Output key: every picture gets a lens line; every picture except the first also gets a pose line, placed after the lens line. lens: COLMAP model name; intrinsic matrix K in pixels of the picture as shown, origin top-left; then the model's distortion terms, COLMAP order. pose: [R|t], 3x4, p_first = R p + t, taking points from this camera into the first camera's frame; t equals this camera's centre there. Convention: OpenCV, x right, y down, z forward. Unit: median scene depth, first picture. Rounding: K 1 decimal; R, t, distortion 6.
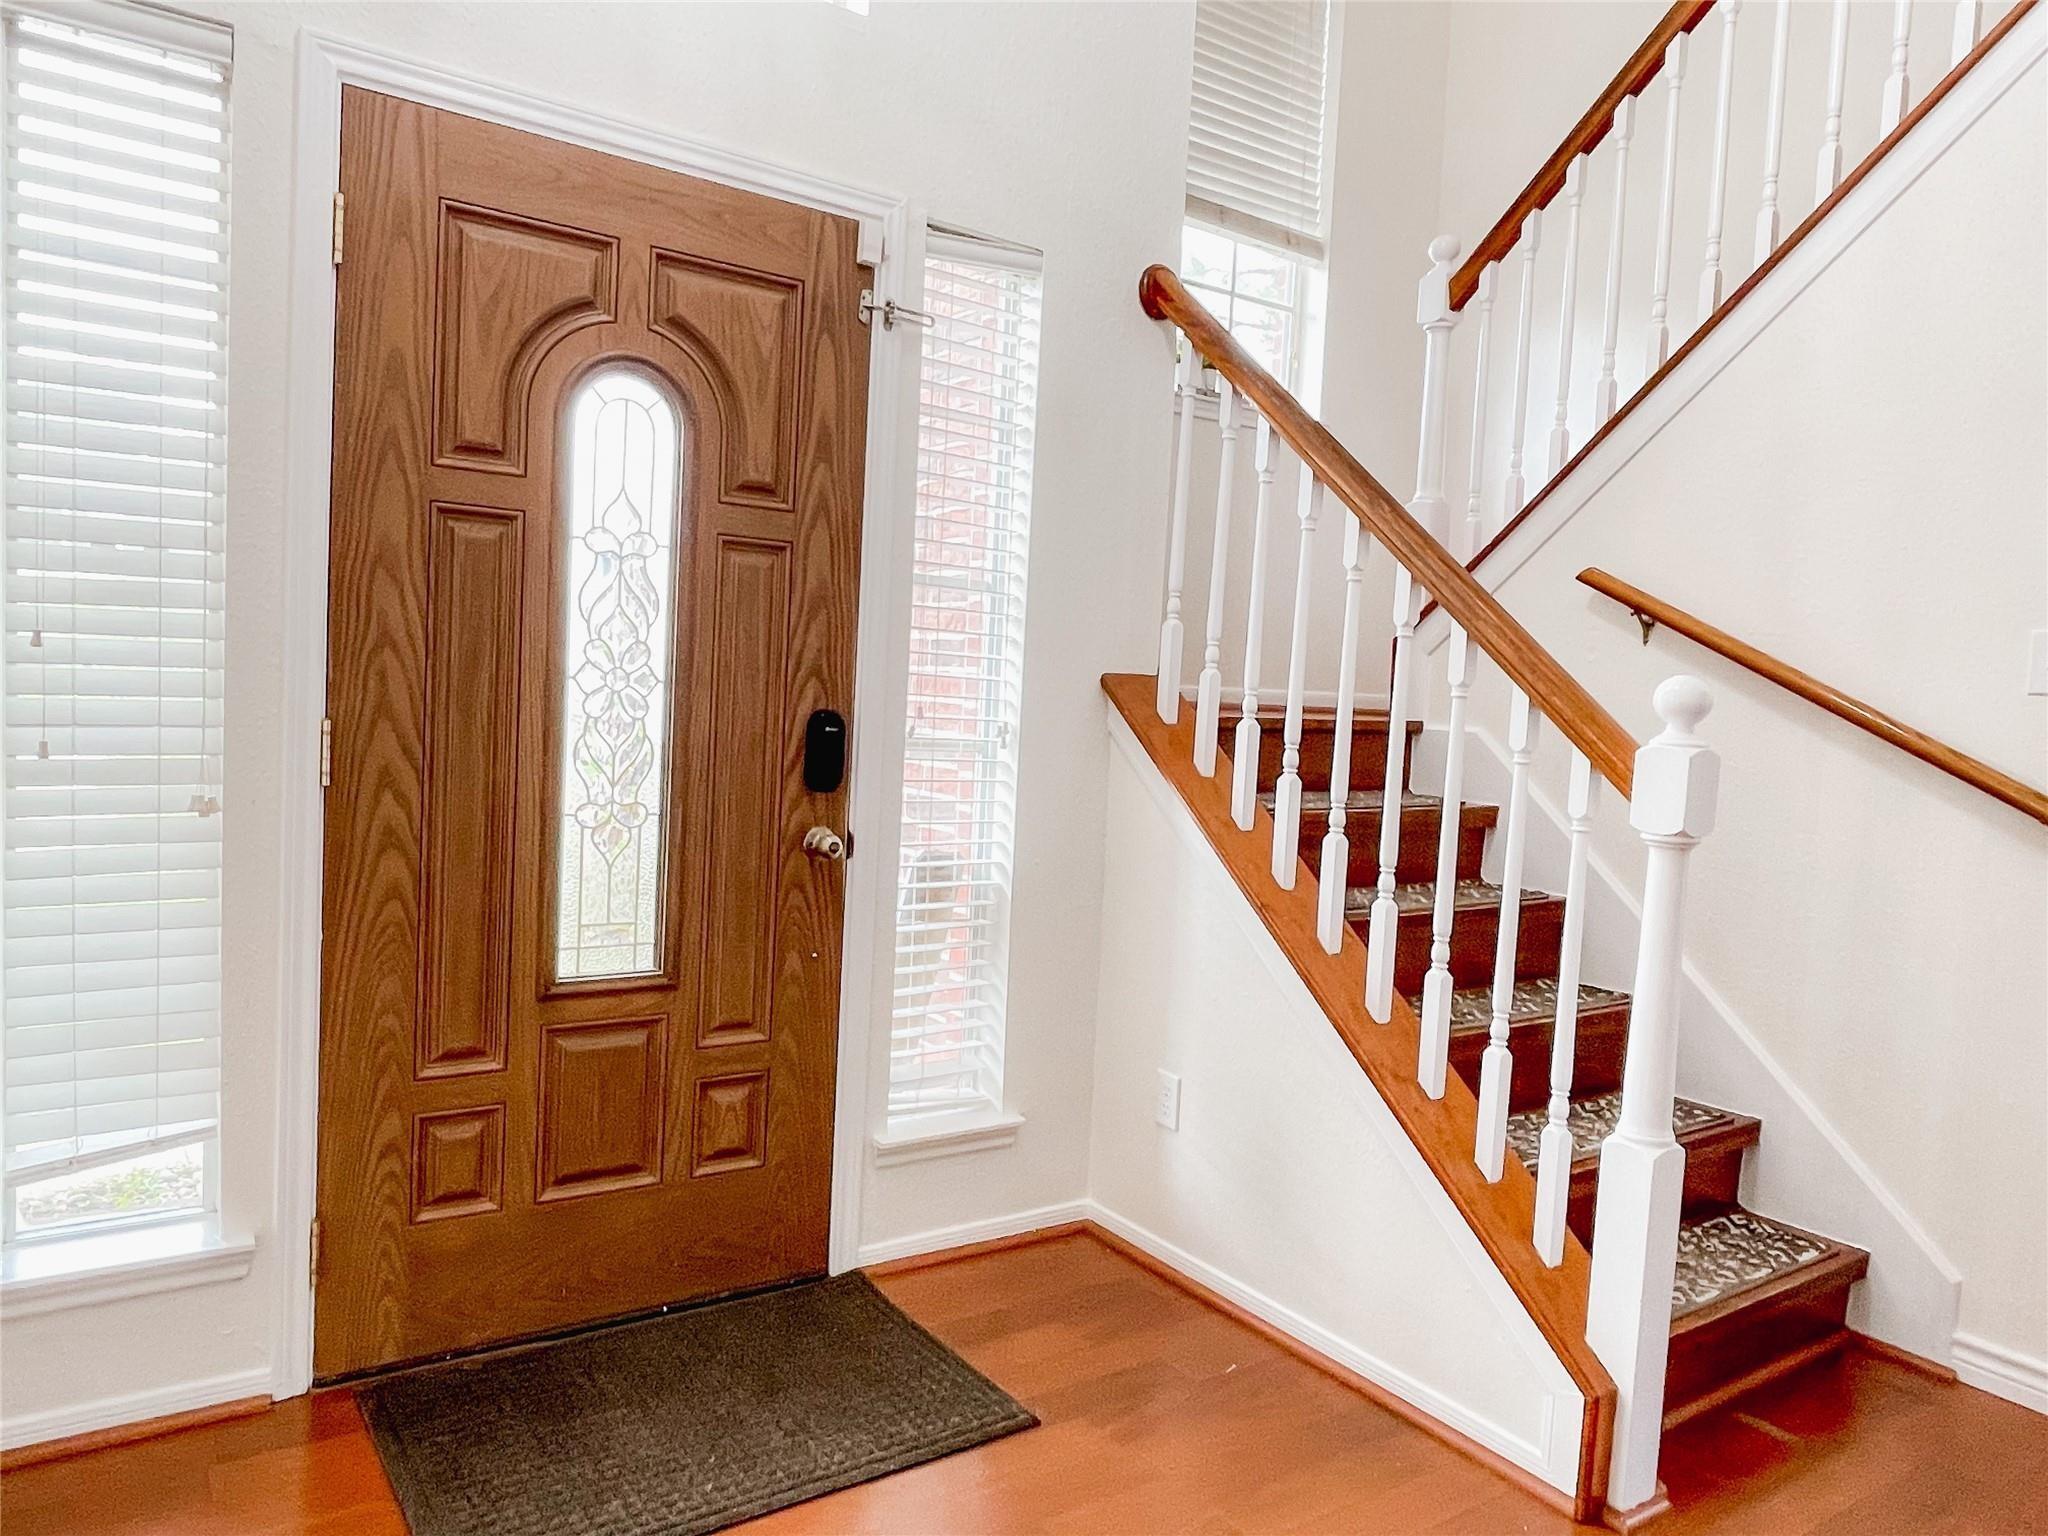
lens RADIAL K [[1378.8, 0, 1015.3], [0, 1378.8, 759.7], [0, 0, 1]] dist [-0.007089, -0.005826]
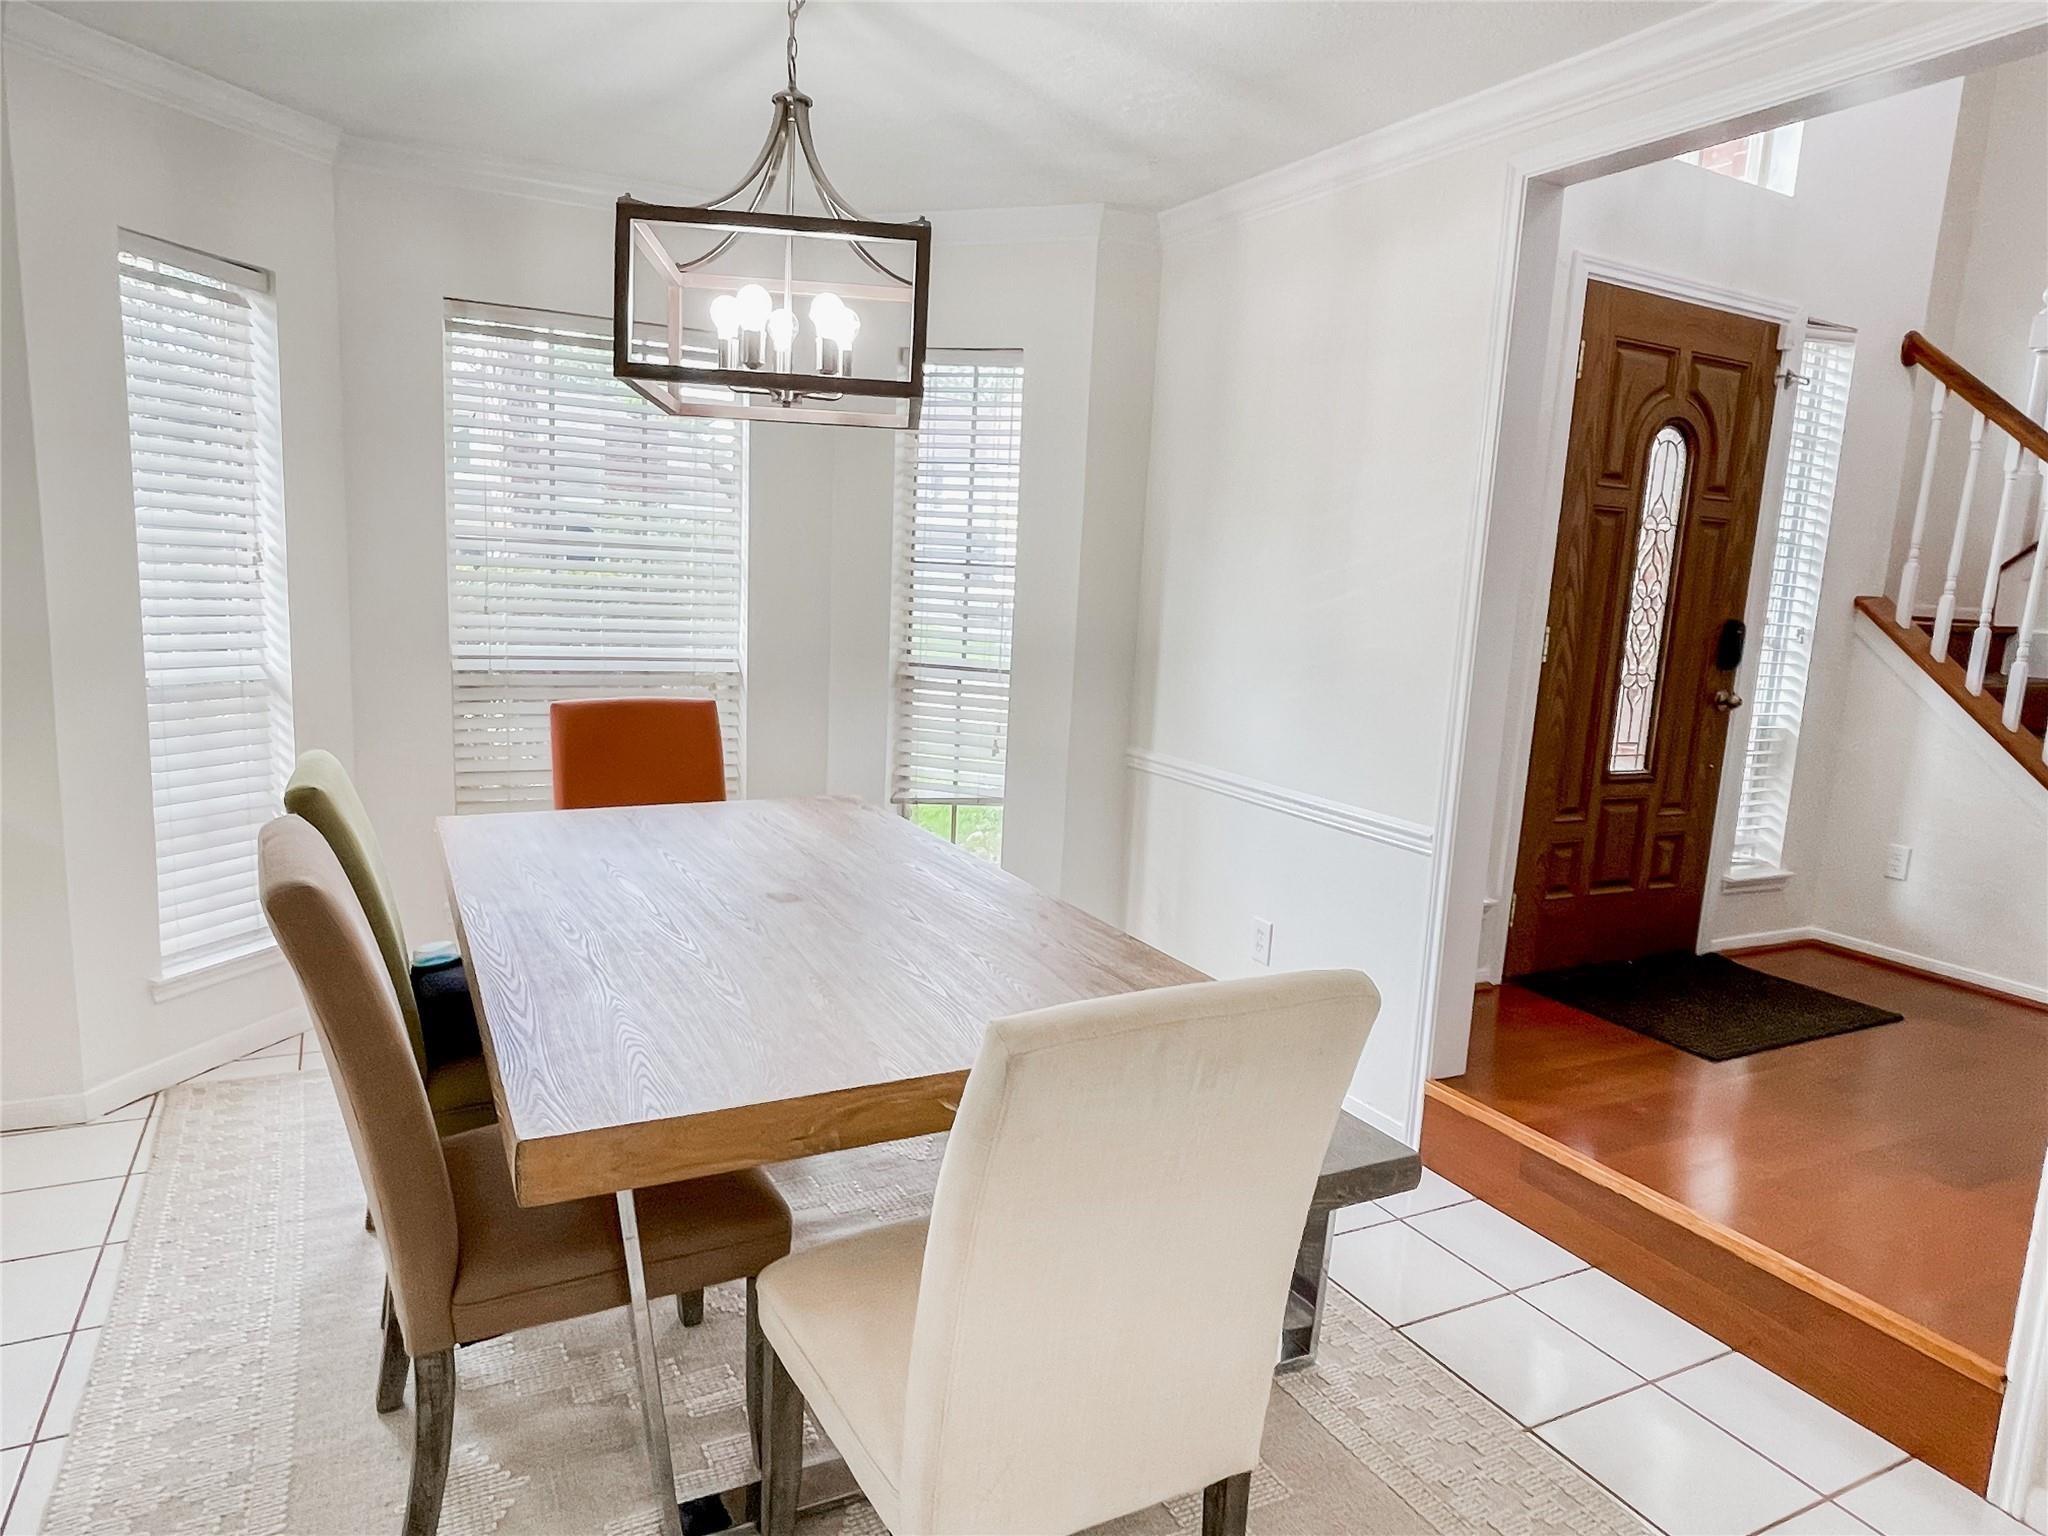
lens RADIAL K [[1270.6, 0, 1032.3], [0, 1270.6, 770.4], [0, 0, 1]] dist [0.001660, -0.009488]
pose [[0.991742, 0.020888, -0.126539, -0.808354], [-0.008525, 0.995202, 0.097466, 0.001941], [0.127968, -0.095582, 0.987162, -0.677275]]
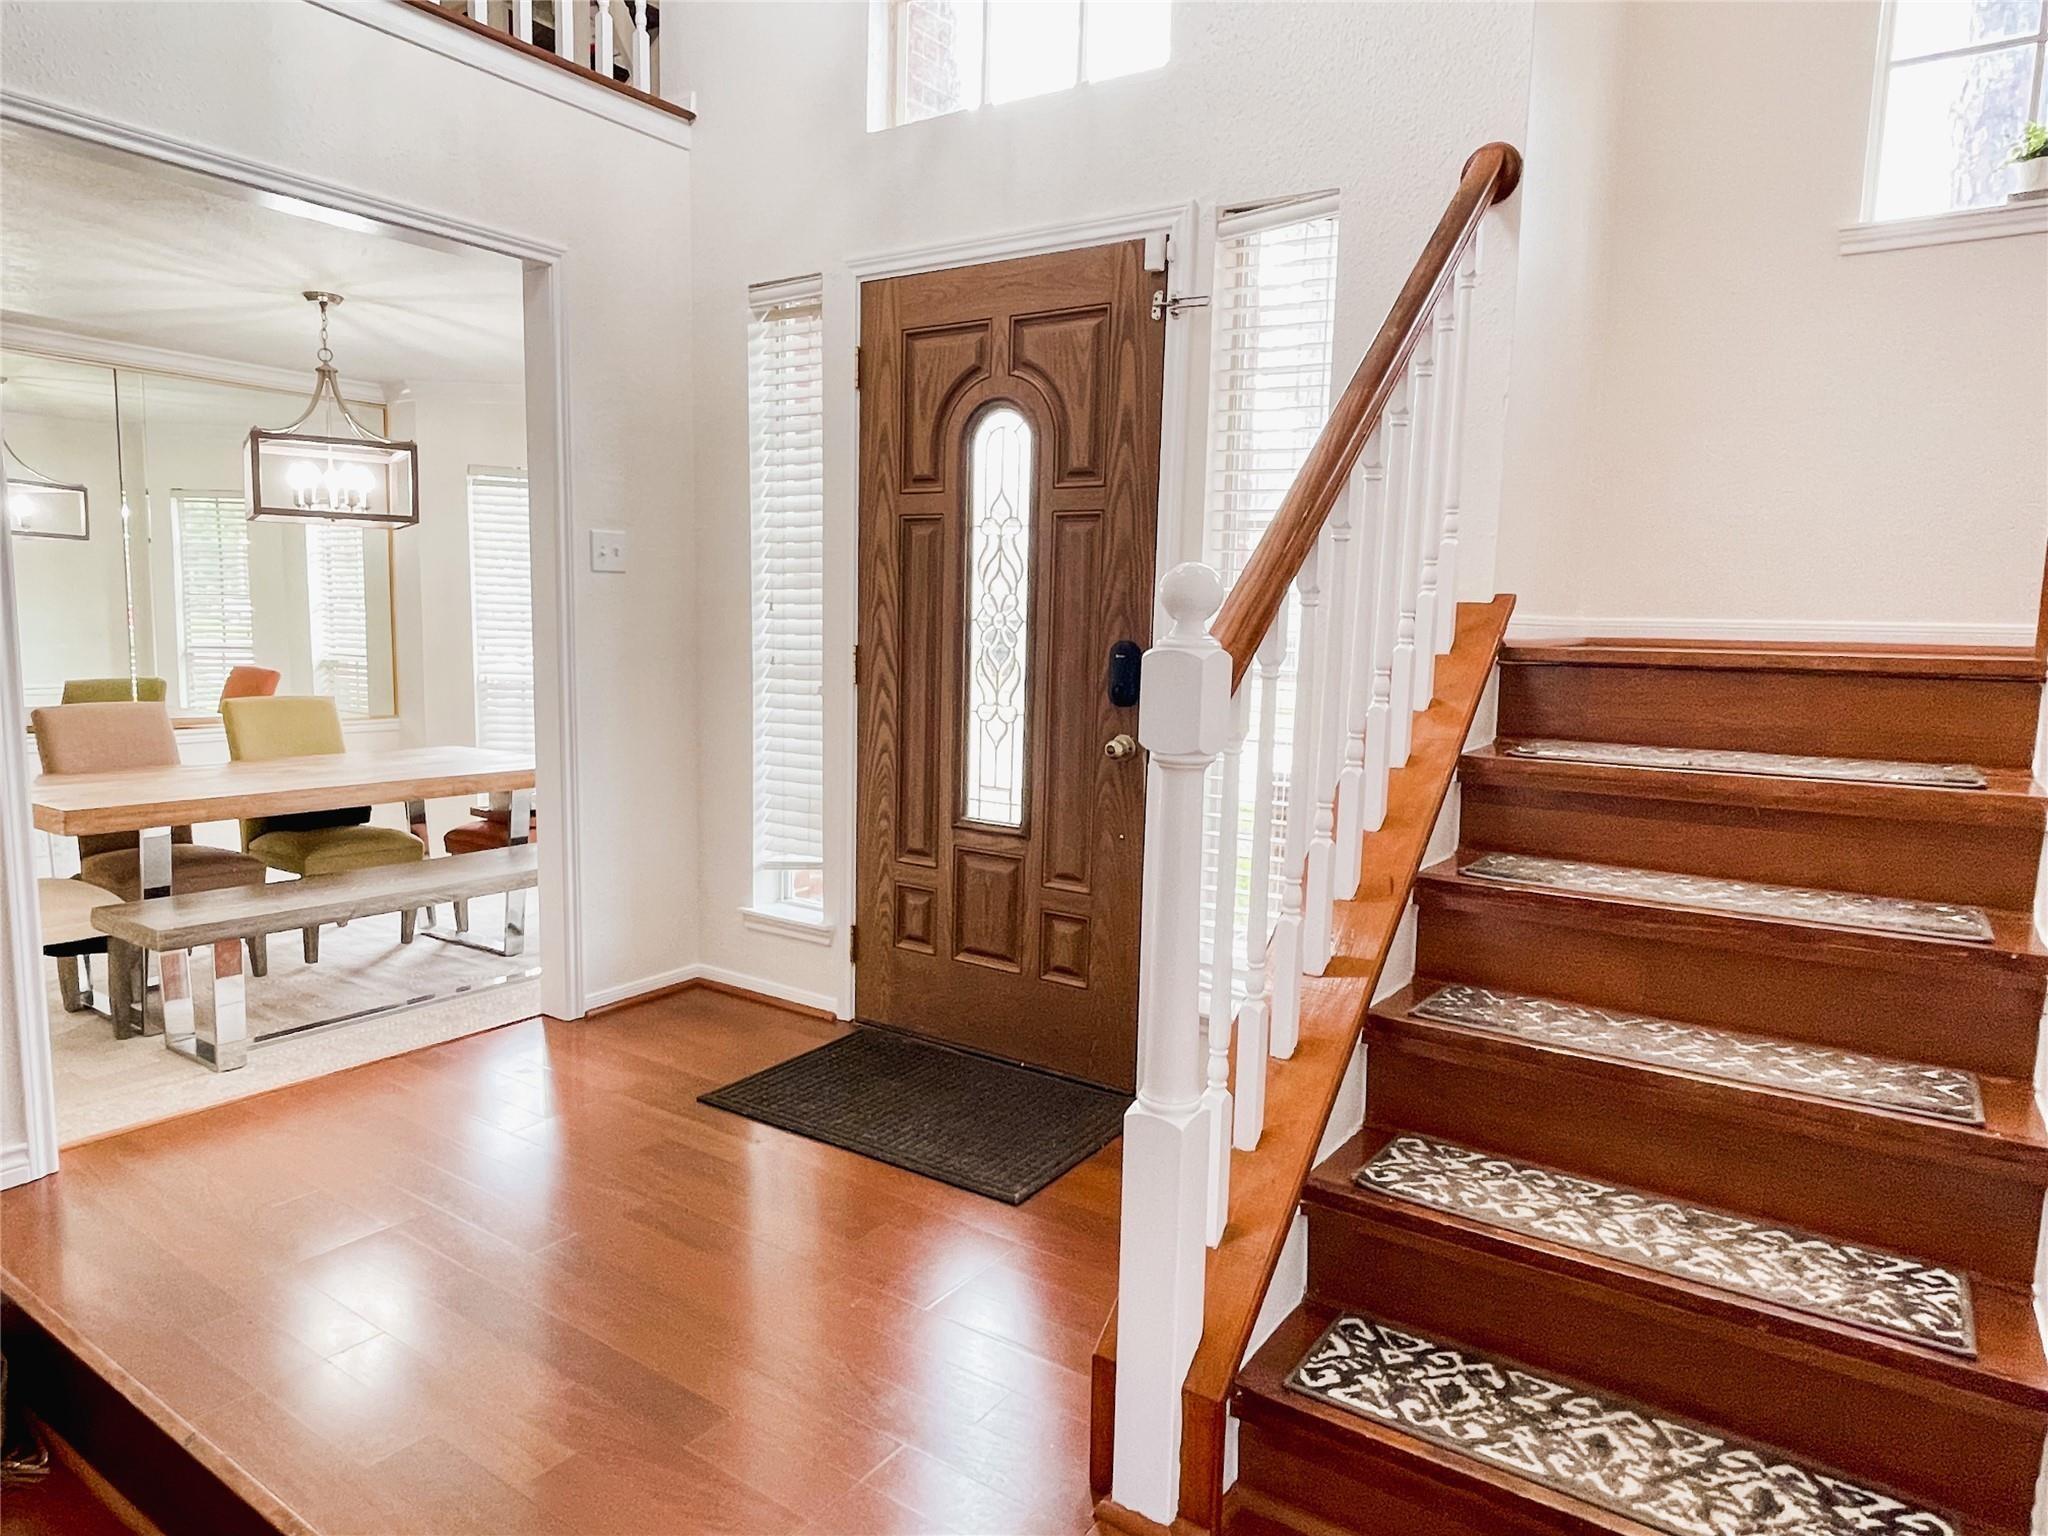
lens RADIAL K [[1270.6, 0, 1019.6], [0, 1270.6, 783.6], [0, 0, 1]] dist [0.001660, -0.009488]
pose [[0.355369, 0.078766, -0.931402, 0.937749], [-0.060767, 0.996282, 0.061068, 0.028924], [0.932749, 0.034897, 0.358834, 0.509079]]
